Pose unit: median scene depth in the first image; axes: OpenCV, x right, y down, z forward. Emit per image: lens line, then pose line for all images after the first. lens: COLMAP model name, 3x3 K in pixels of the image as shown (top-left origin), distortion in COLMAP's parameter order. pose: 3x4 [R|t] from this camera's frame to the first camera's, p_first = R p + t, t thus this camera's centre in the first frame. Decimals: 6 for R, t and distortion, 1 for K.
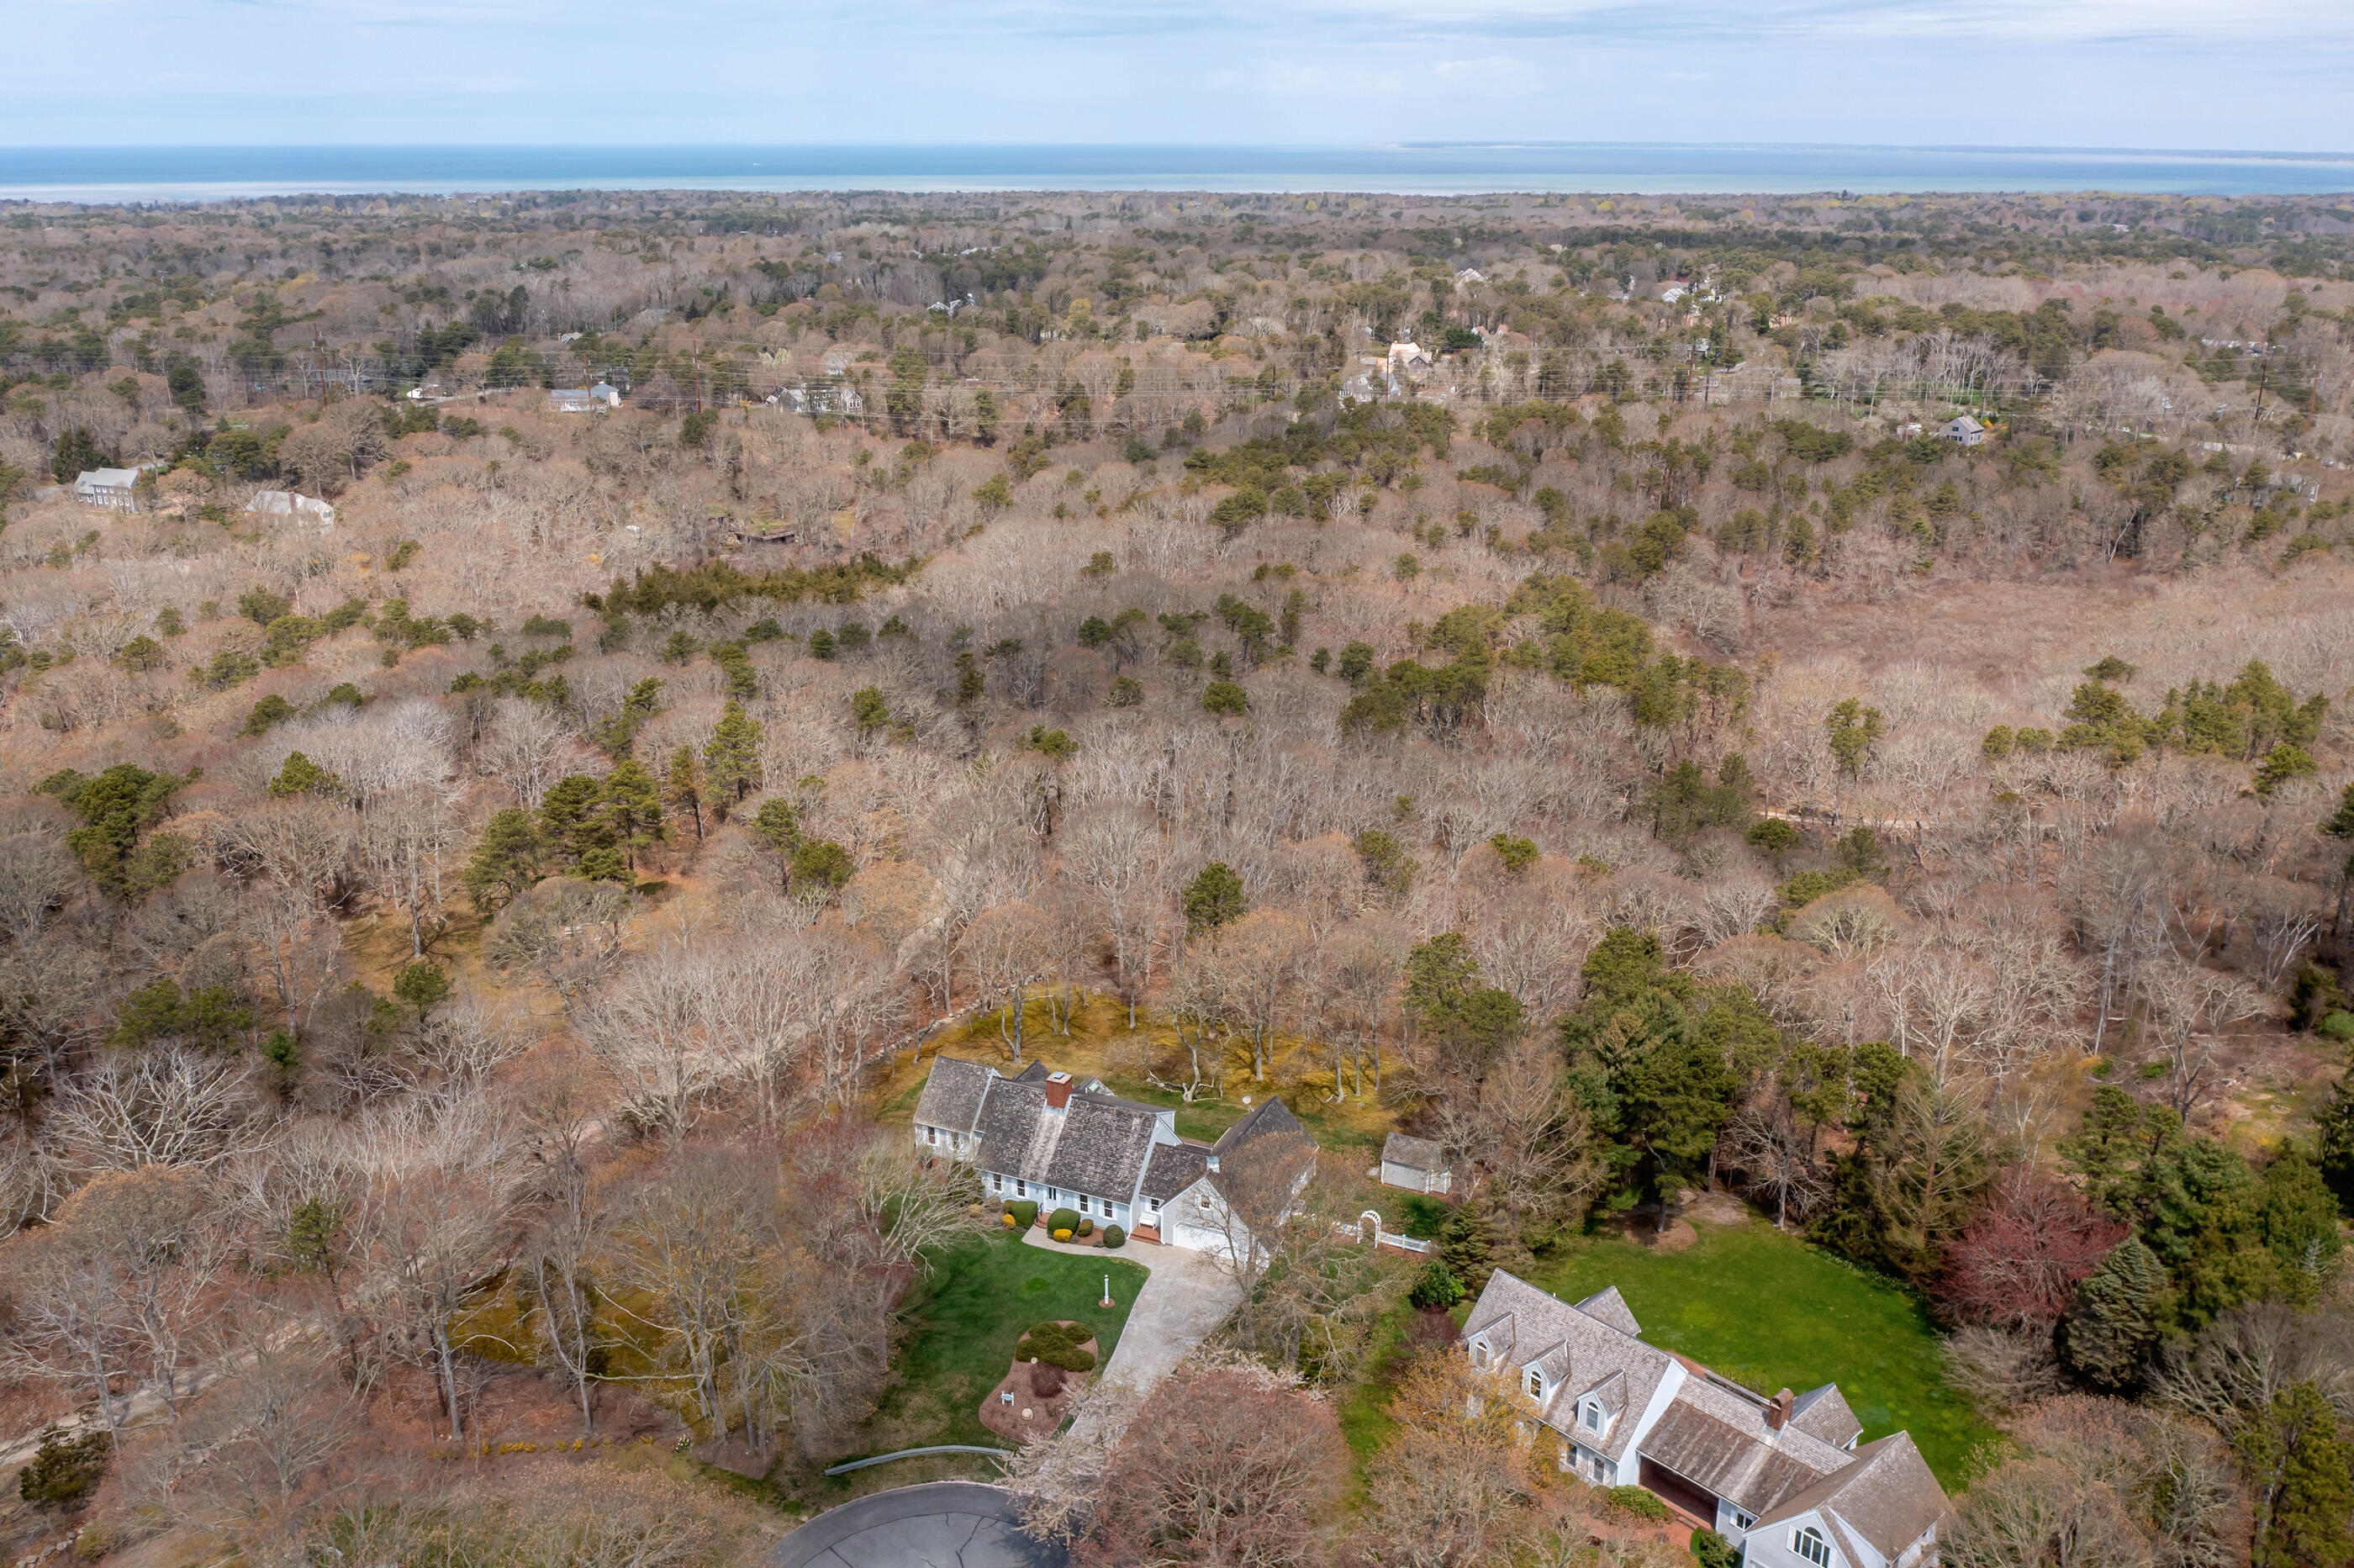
lens RADIAL K [[1988.2, 0, 1172.8], [0, 1988.2, 698.6], [0, 0, 1]] dist [-0.032374, 0.011059]
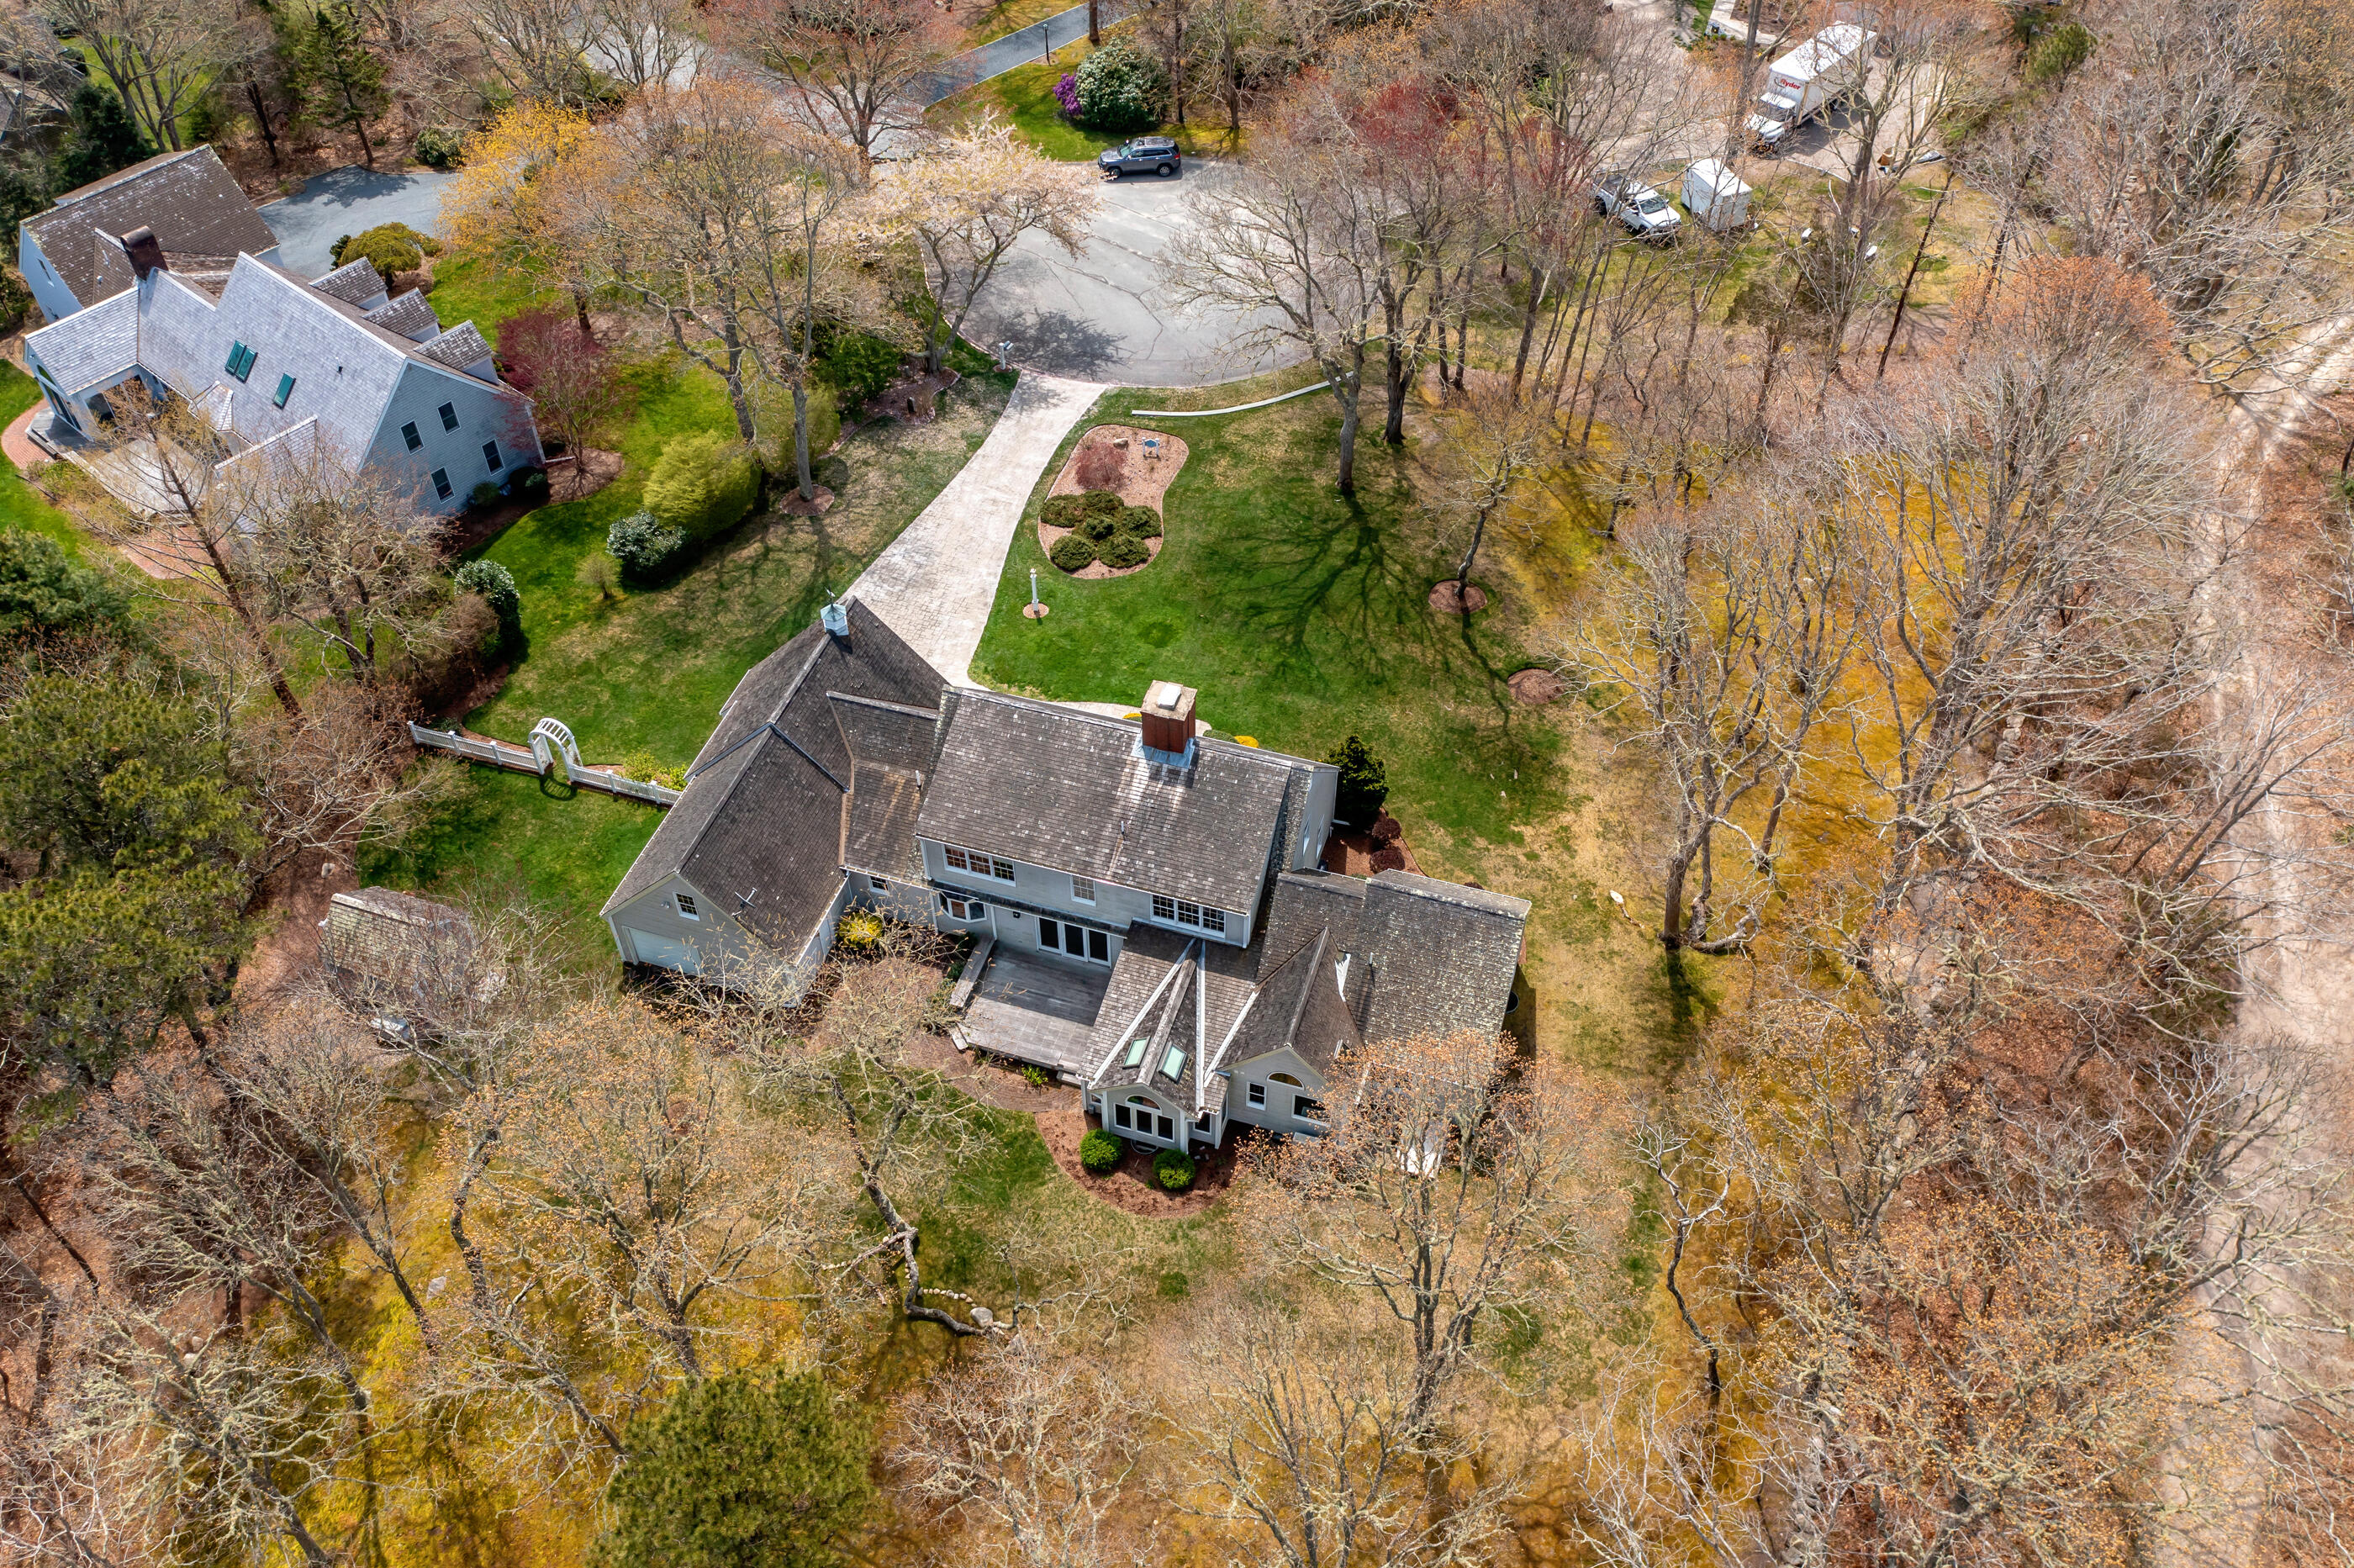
lens RADIAL K [[1892.5, 0, 1205.8], [0, 1892.5, 785.5], [0, 0, 1]] dist [-0.029927, 0.002214]
pose [[-0.992547, 0.090739, -0.081344, -0.031053], [-0.031217, 0.455918, 0.889474, -0.175038], [0.117796, 0.885384, -0.449687, 1.231987]]
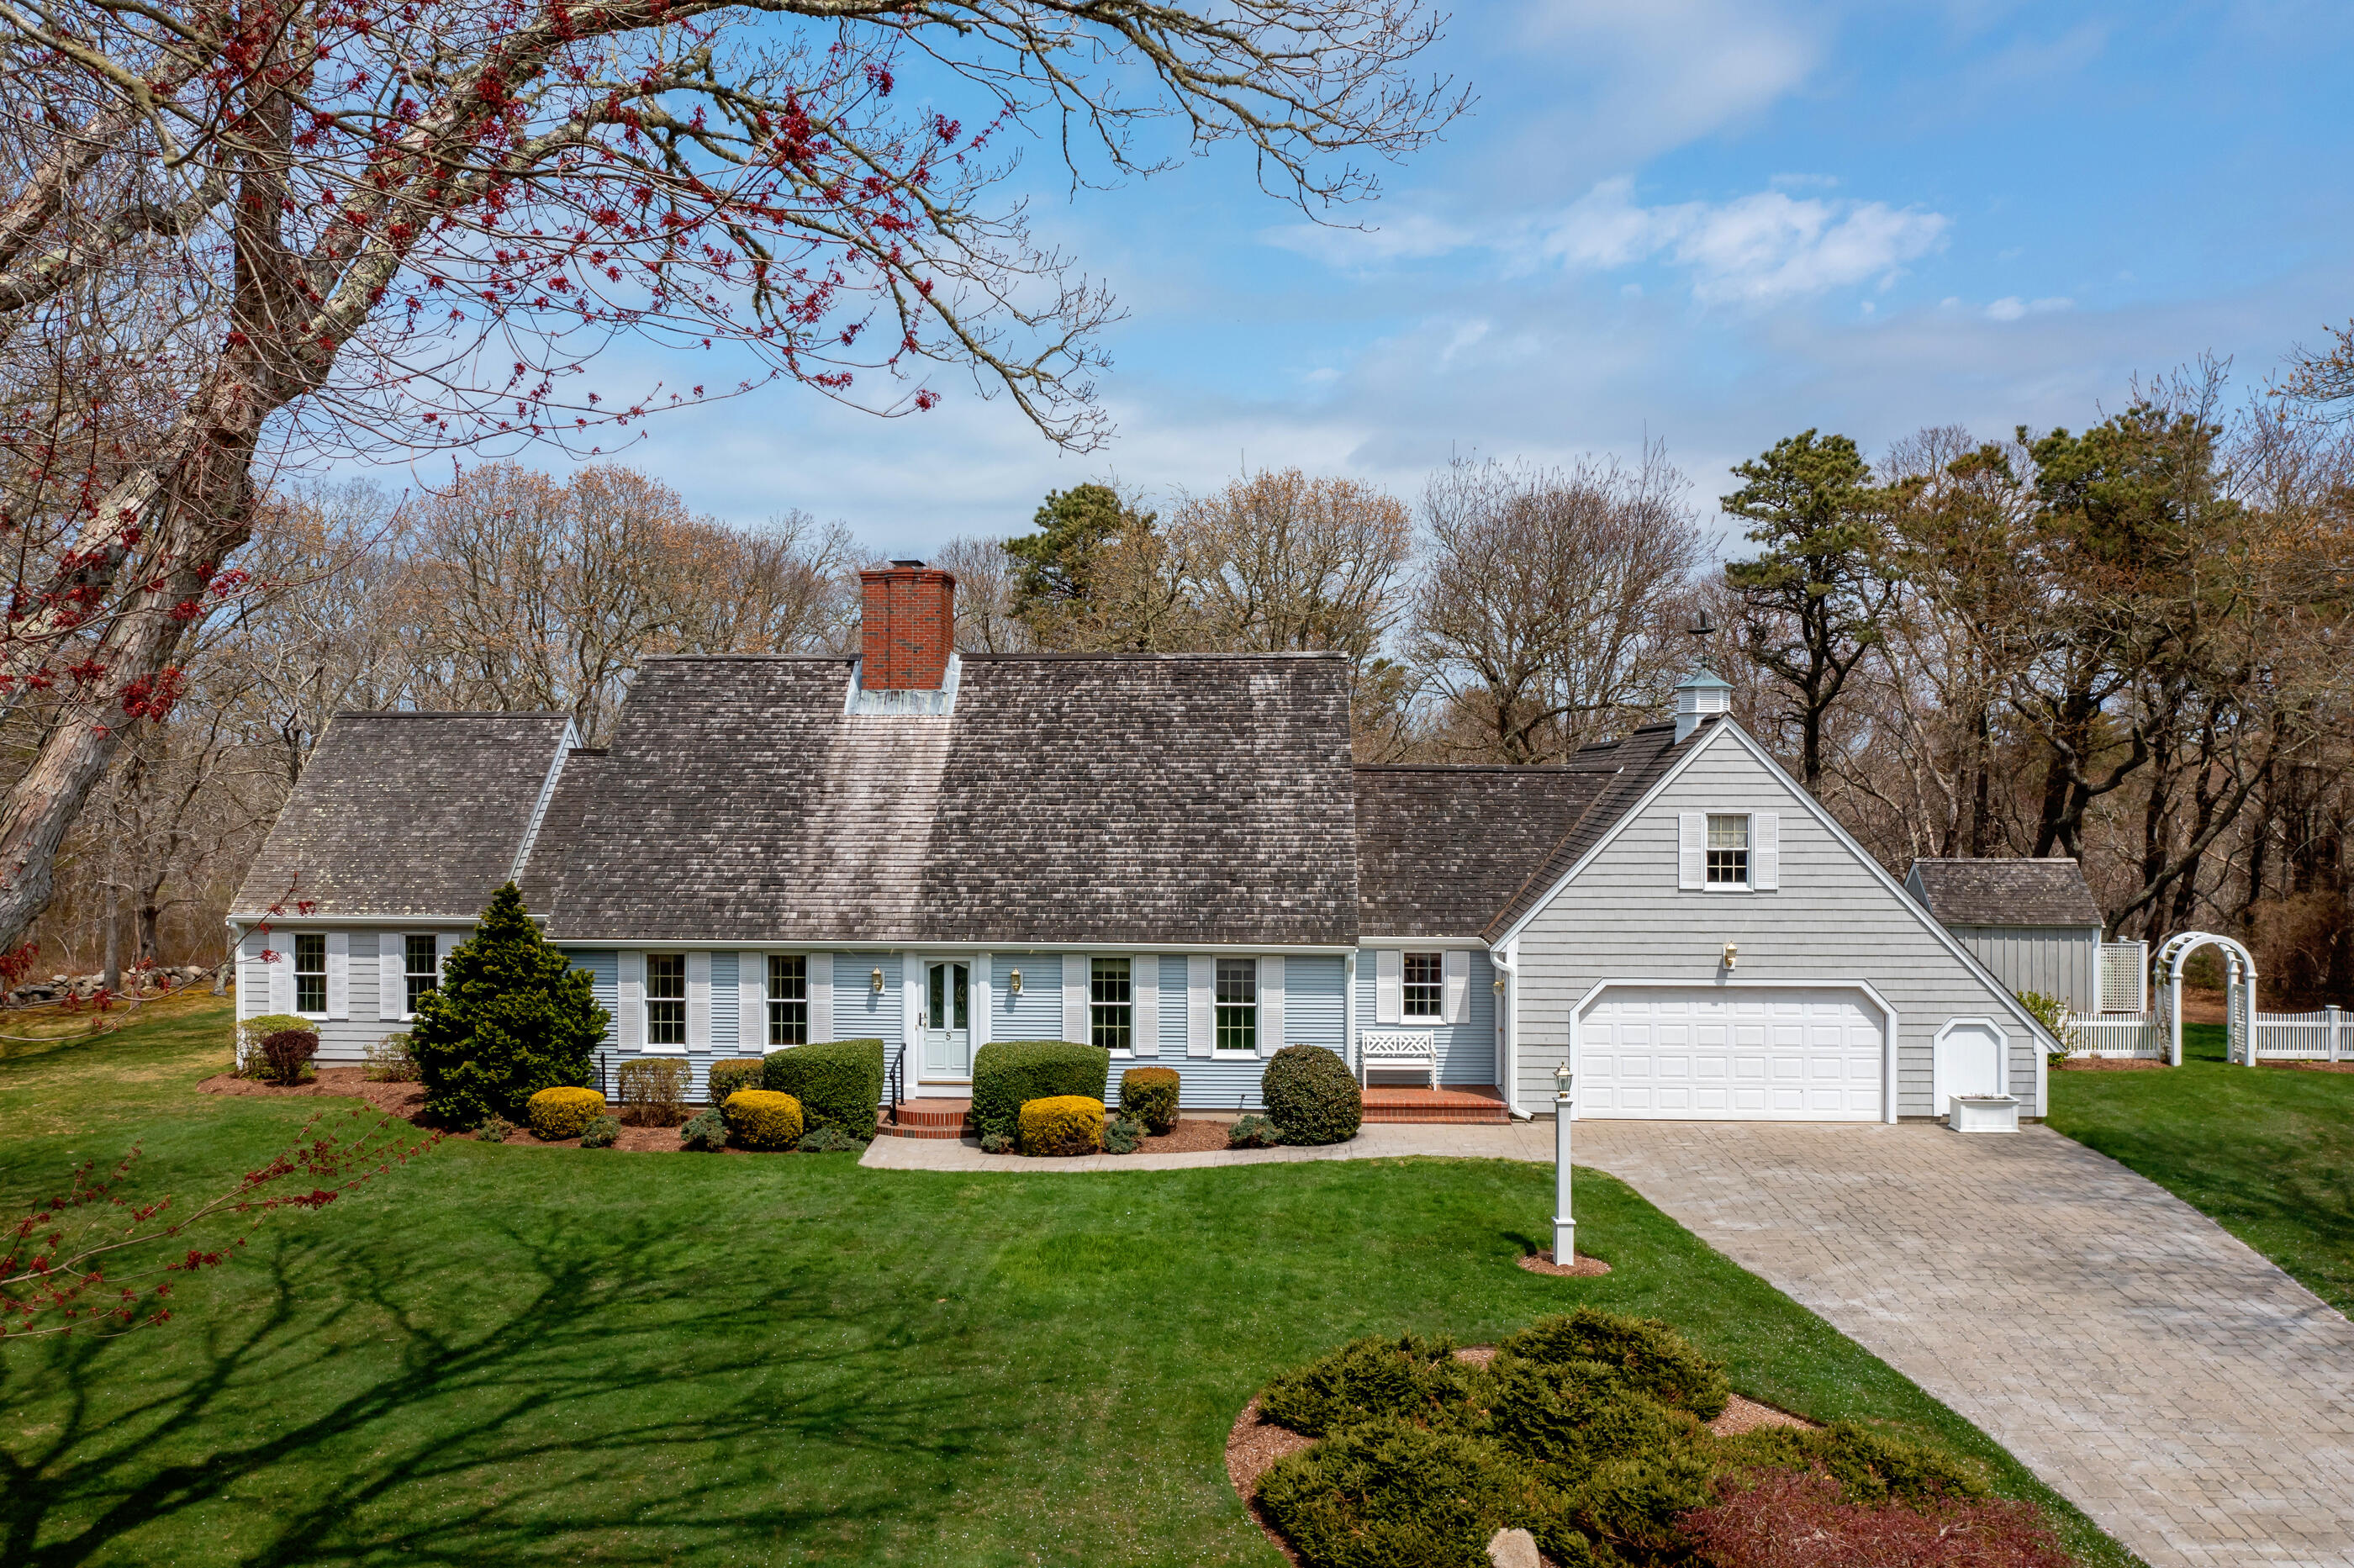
lens RADIAL K [[1863.4, 0, 1177.0], [0, 1863.4, 784.0], [0, 0, 1]] dist [-0.030407, 0.013260]
pose [[0.933990, -0.003086, 0.357287, -0.110589], [0.102480, 0.960263, -0.259600, 0.284673], [-0.342288, 0.279079, 0.897192, 0.808774]]
